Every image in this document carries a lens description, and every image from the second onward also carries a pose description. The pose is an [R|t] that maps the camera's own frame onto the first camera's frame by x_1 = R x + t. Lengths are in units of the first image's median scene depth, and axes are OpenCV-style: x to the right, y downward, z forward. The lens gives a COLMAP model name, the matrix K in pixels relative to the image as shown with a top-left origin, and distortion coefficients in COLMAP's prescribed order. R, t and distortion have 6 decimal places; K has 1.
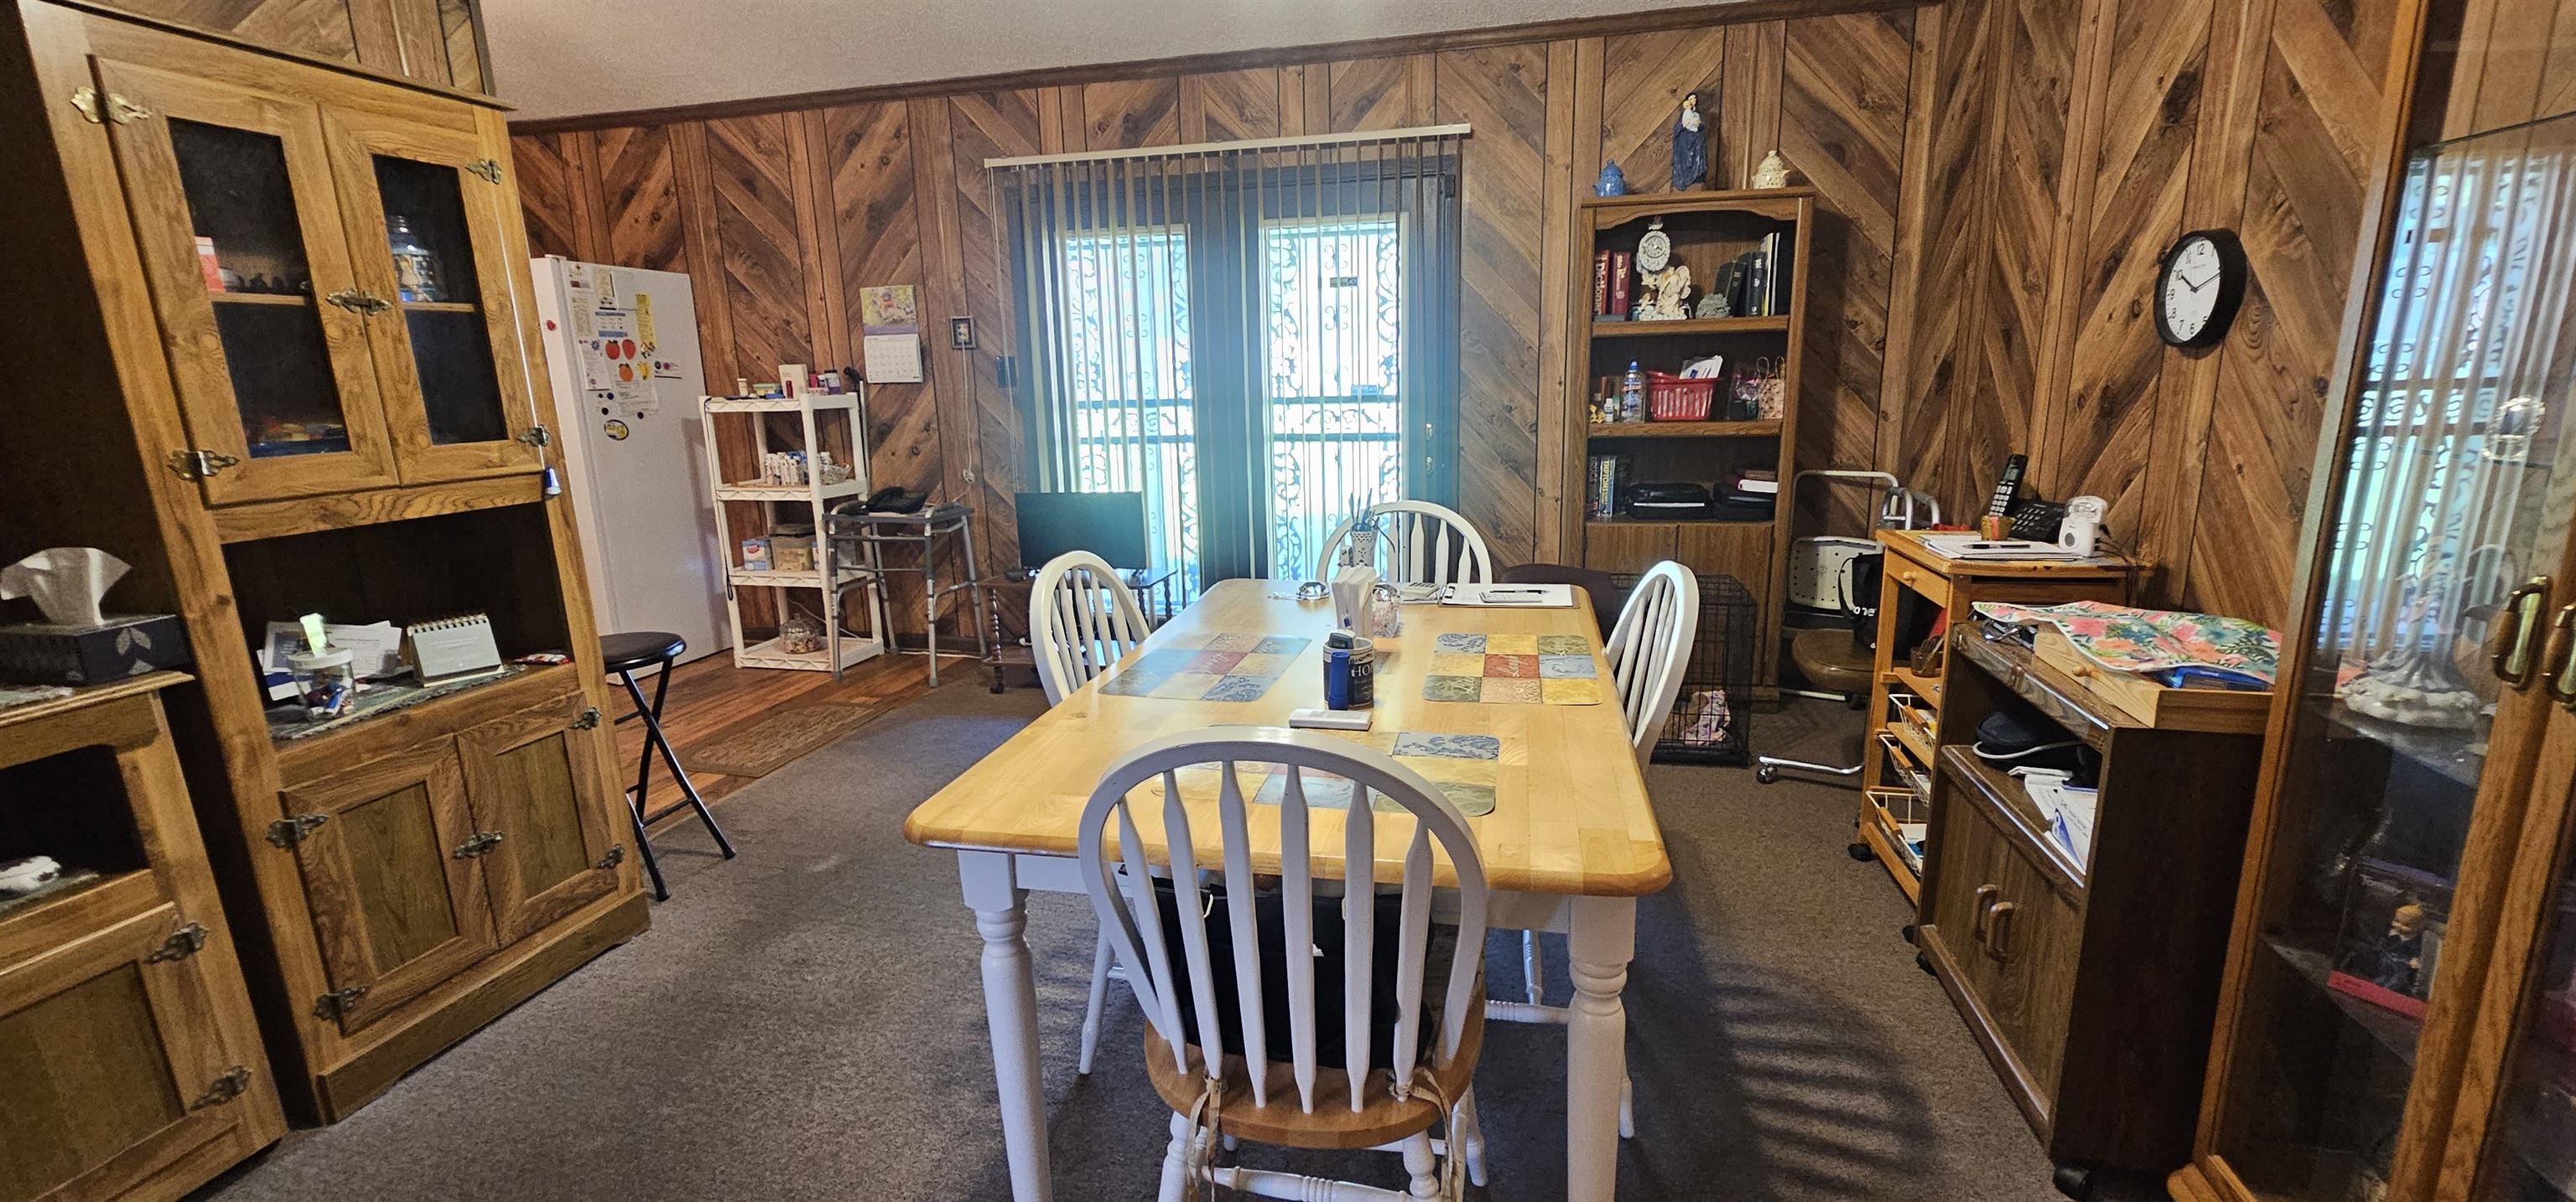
lens RADIAL K [[1053.2, 0, 1283.4], [0, 1053.2, 605.4], [0, 0, 1]] dist [-0.003877, 0.002198]
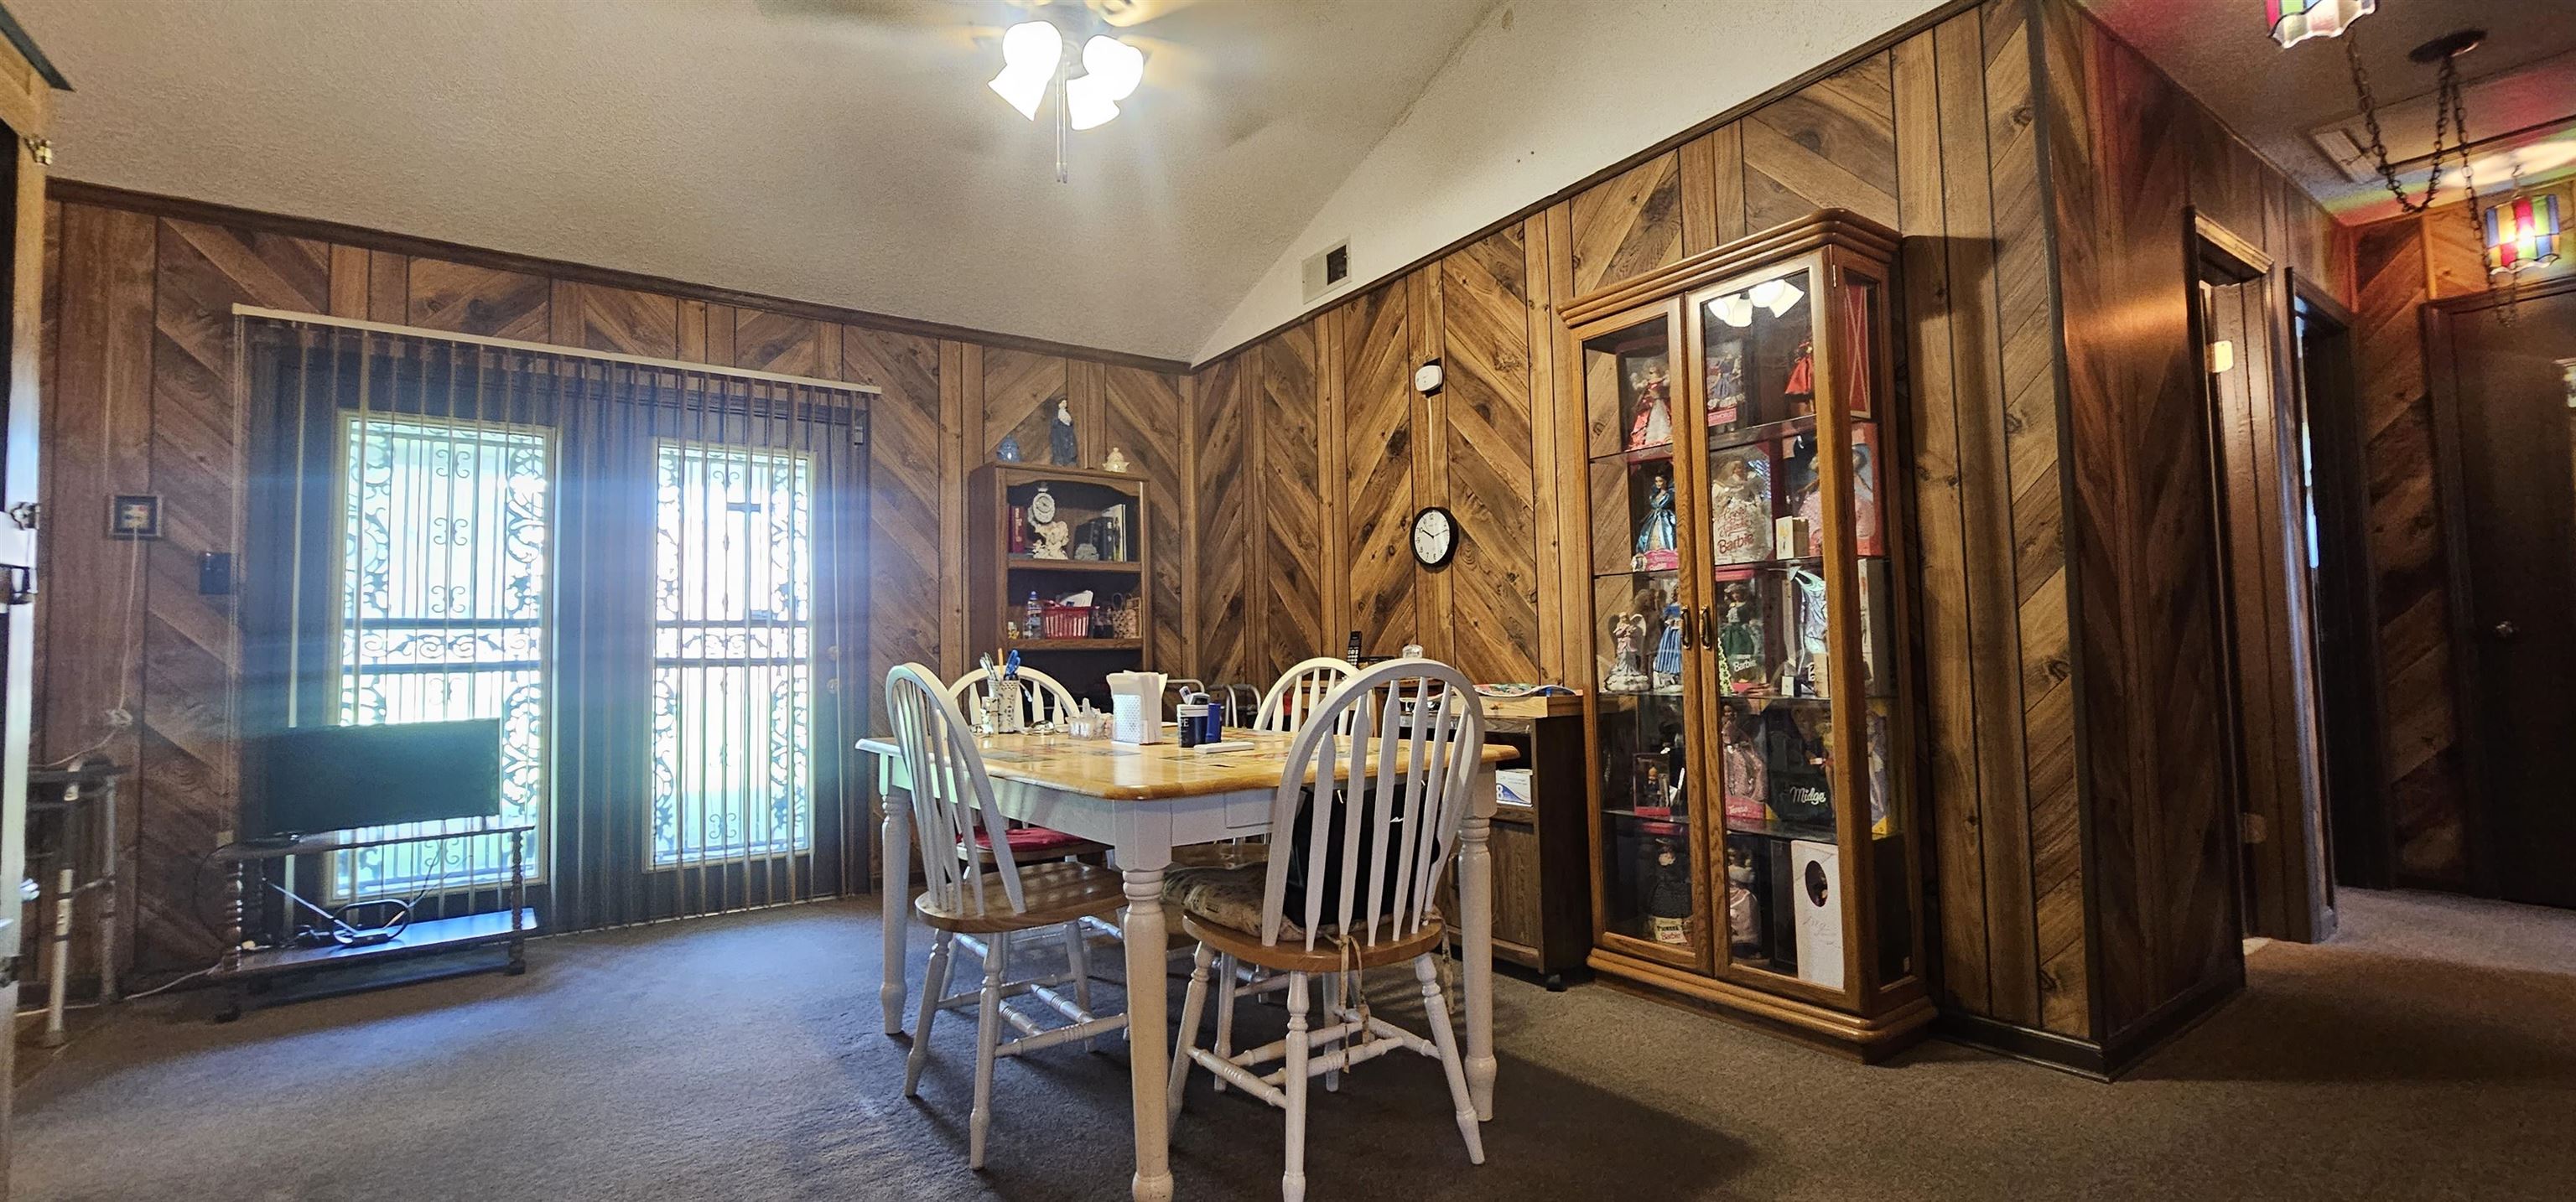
lens RADIAL K [[1053.2, 0, 1282.8], [0, 1053.2, 606.2], [0, 0, 1]] dist [-0.003877, 0.002198]
pose [[0.667785, 0.048403, 0.742779, -0.384992], [0.167457, 0.962535, -0.213272, 0.096534], [-0.725273, 0.266803, 0.634661, 0.011786]]
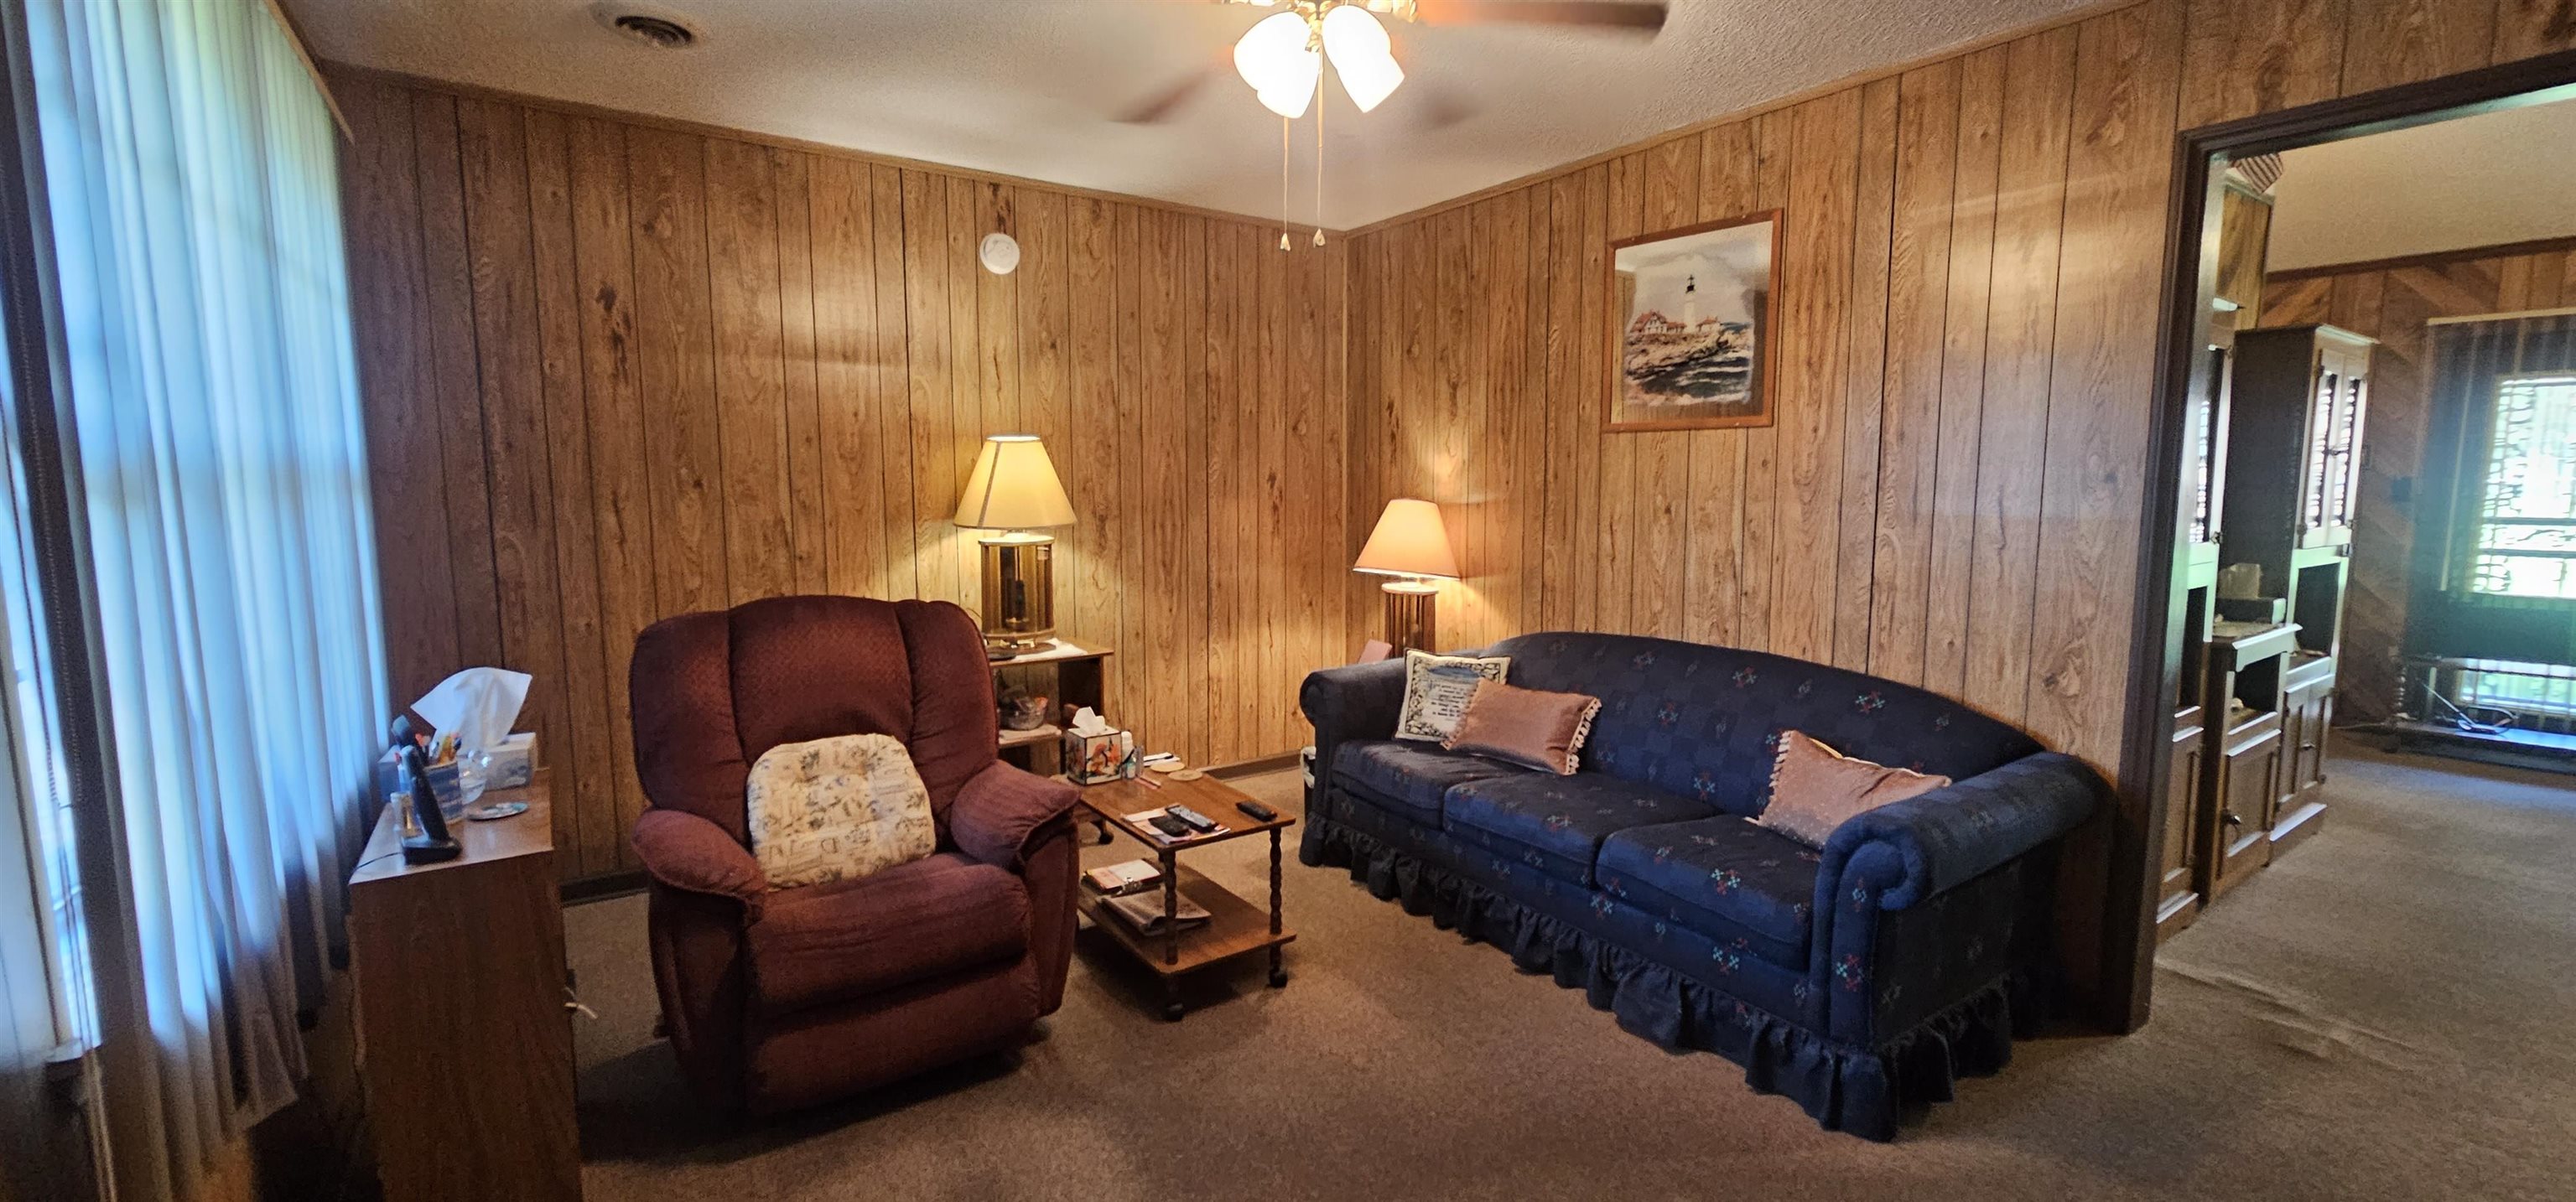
lens RADIAL K [[1053.2, 0, 1342.5], [0, 1053.2, 600.8], [0, 0, 1]] dist [-0.003877, 0.002198]
pose [[0.758668, 0.102160, -0.643418, -0.488948], [-0.165403, 0.985472, -0.038560, 0.179445], [0.630131, 0.135677, 0.764543, -0.795077]]
